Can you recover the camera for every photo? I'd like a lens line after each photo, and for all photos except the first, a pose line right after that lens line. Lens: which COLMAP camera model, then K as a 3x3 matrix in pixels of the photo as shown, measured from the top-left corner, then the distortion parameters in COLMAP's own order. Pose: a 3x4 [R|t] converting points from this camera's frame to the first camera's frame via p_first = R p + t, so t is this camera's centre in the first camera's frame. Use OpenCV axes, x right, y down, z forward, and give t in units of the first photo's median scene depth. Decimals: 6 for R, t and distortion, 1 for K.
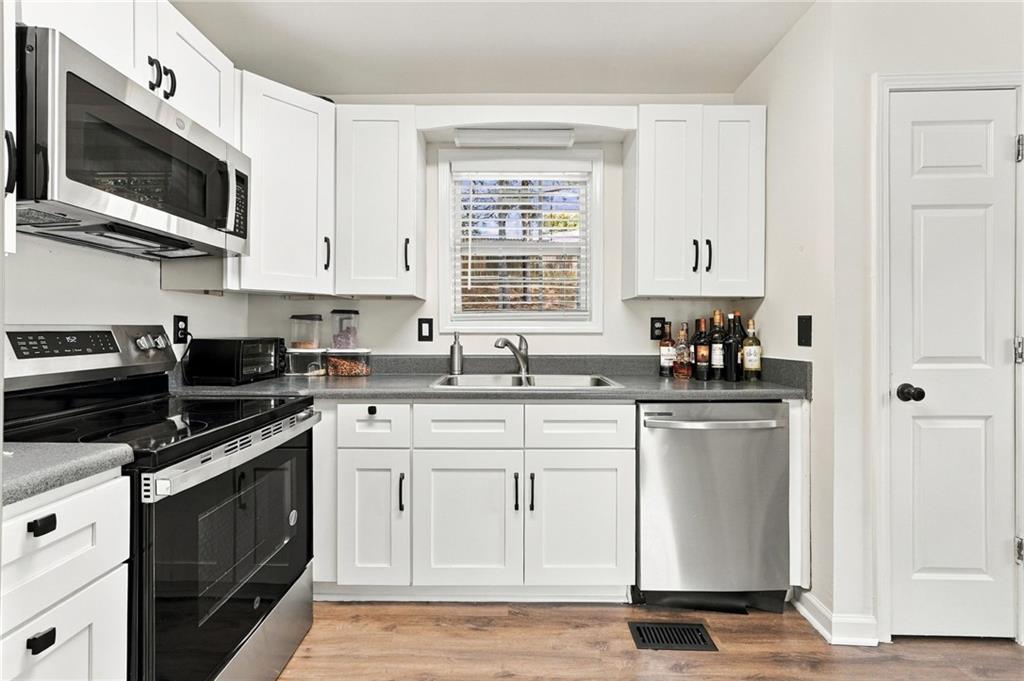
lens RADIAL K [[432.4, 0, 511.2], [0, 432.4, 329.3], [0, 0, 1]] dist [-0.009957, -0.000115]
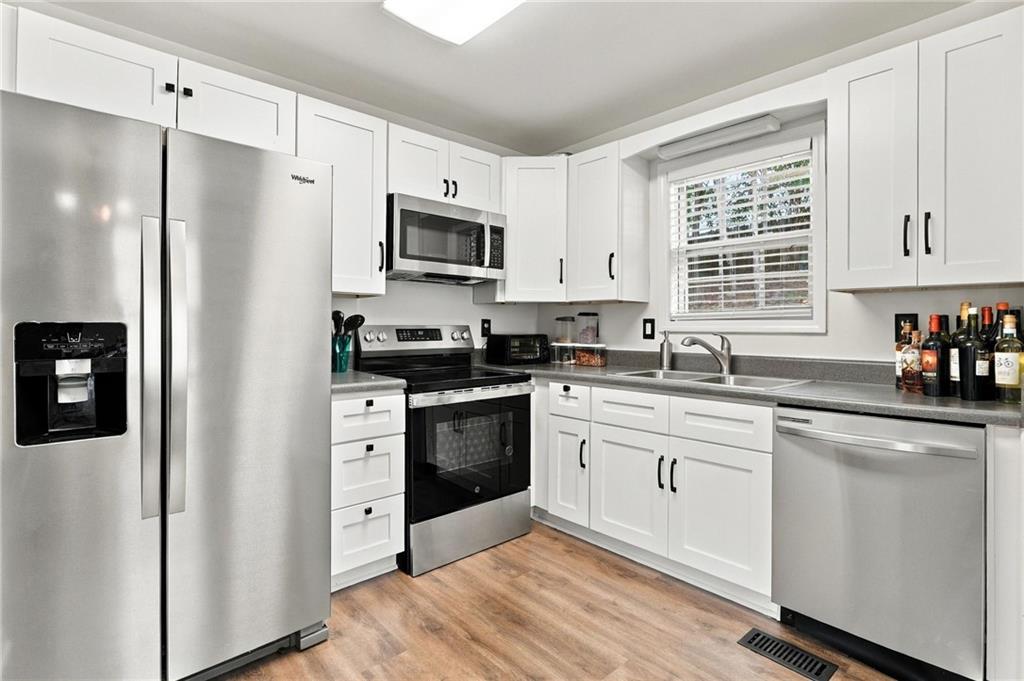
lens RADIAL K [[503.1, 0, 525.3], [0, 503.1, 328.2], [0, 0, 1]] dist [-0.013490, -0.000158]
pose [[0.676909, 0.001144, -0.736066, 0.727371], [-0.003759, 0.999991, -0.001903, 0.004086], [0.736057, 0.004055, 0.676907, -0.148824]]
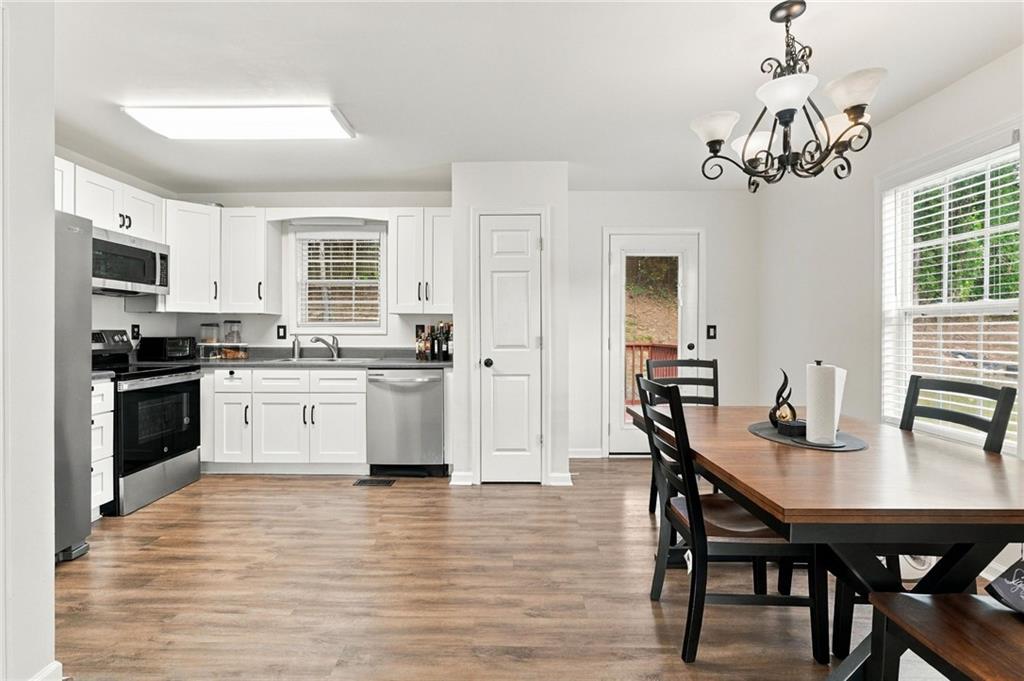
lens RADIAL K [[470.3, 0, 512.2], [0, 470.3, 332.4], [0, 0, 1]] dist [-0.012811, -0.000331]
pose [[0.999979, -0.000546, 0.006456, 0.932108], [0.000548, 1.000000, -0.000294, 0.003271], [-0.006456, 0.000297, 0.999979, -1.131462]]
